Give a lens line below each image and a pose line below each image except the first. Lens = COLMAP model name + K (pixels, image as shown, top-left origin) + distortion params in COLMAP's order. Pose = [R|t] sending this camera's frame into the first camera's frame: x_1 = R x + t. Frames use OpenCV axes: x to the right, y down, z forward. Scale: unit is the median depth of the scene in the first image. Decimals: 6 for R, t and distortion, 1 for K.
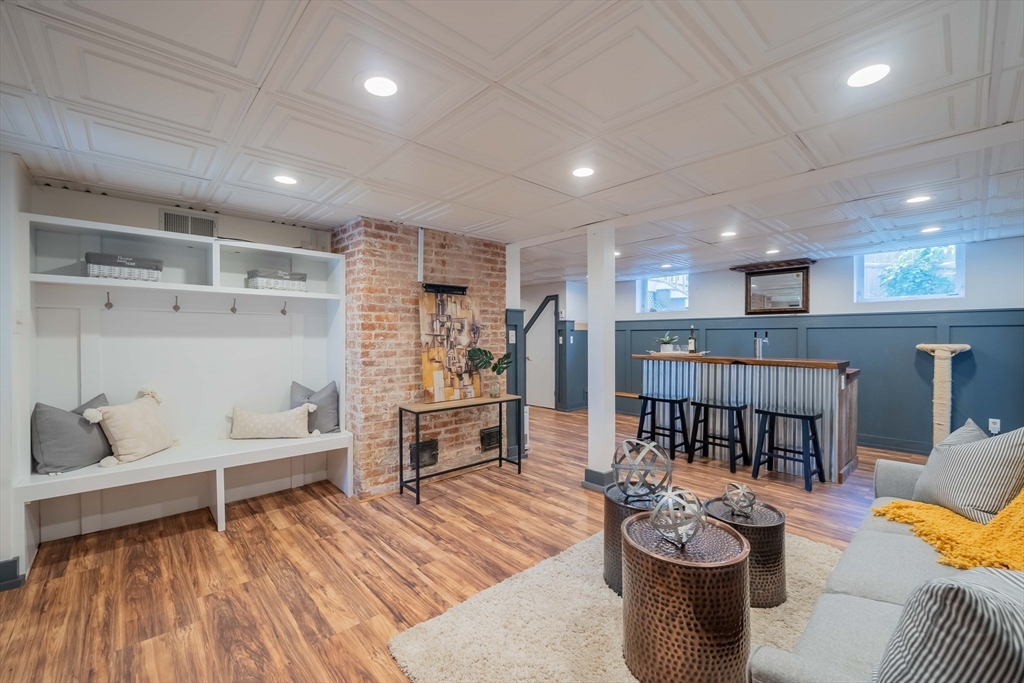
lens RADIAL K [[421.8, 0, 520.0], [0, 421.8, 341.5], [0, 0, 1]] dist [-0.003581, 0.000168]
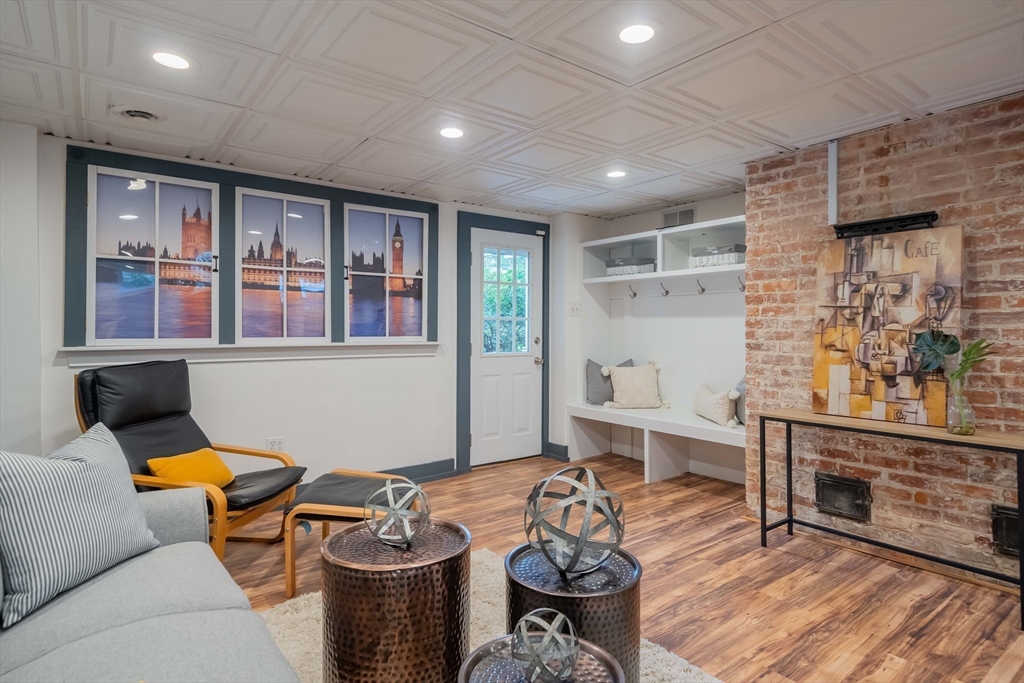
lens RADIAL K [[556.1, 0, 510.0], [0, 556.1, 331.4], [0, 0, 1]] dist [0.001847, -0.000025]
pose [[-0.099779, 0.007023, -0.994985, 0.664460], [-0.007524, 0.999941, 0.007813, 0.017760], [0.994981, 0.008266, -0.099720, 0.605124]]
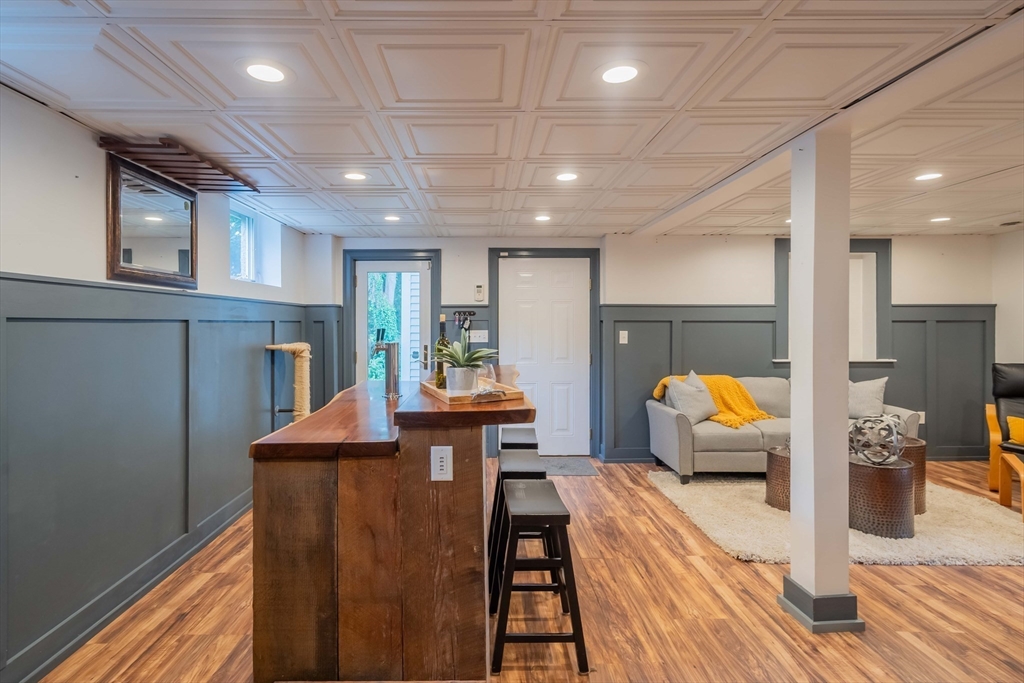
lens RADIAL K [[500.1, 0, 502.1], [0, 500.1, 338.2], [0, 0, 1]] dist [-0.005199, 0.003191]
pose [[-0.731243, -0.003764, 0.682107, 0.056286], [0.005799, 0.999914, 0.011735, -0.025581], [-0.682092, 0.012536, -0.731158, 1.779222]]
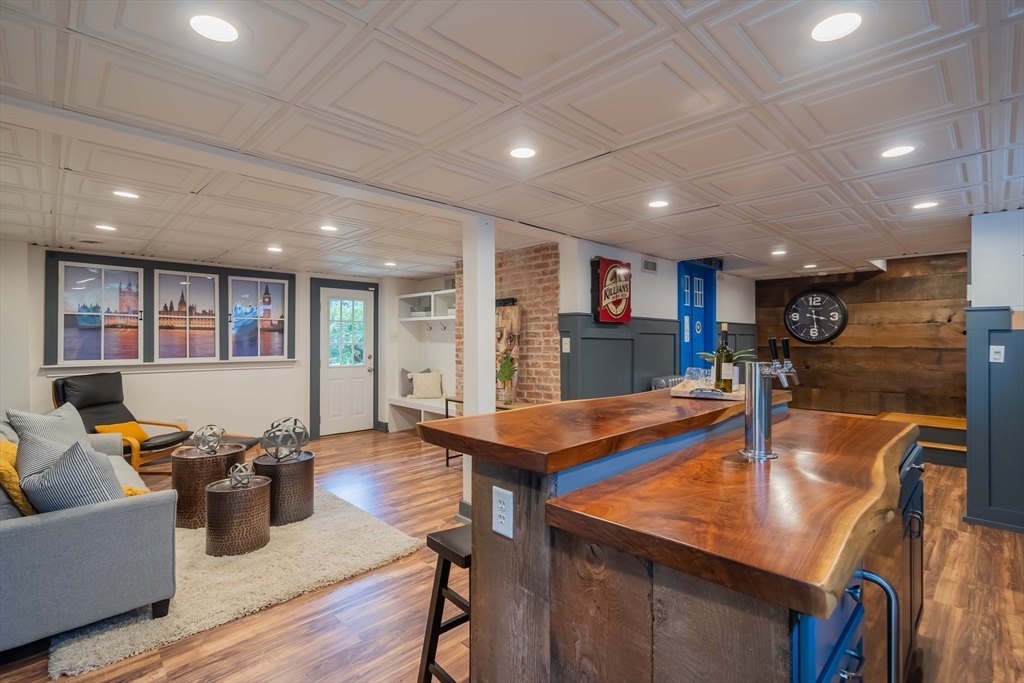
lens RADIAL K [[479.4, 0, 510.6], [0, 479.4, 341.0], [0, 0, 1]] dist [0.003254, 0.000502]
pose [[0.016443, 0.008286, -0.999830, 1.192748], [-0.008240, 0.999933, 0.008151, -0.032664], [0.999831, 0.008105, 0.016510, 1.068661]]
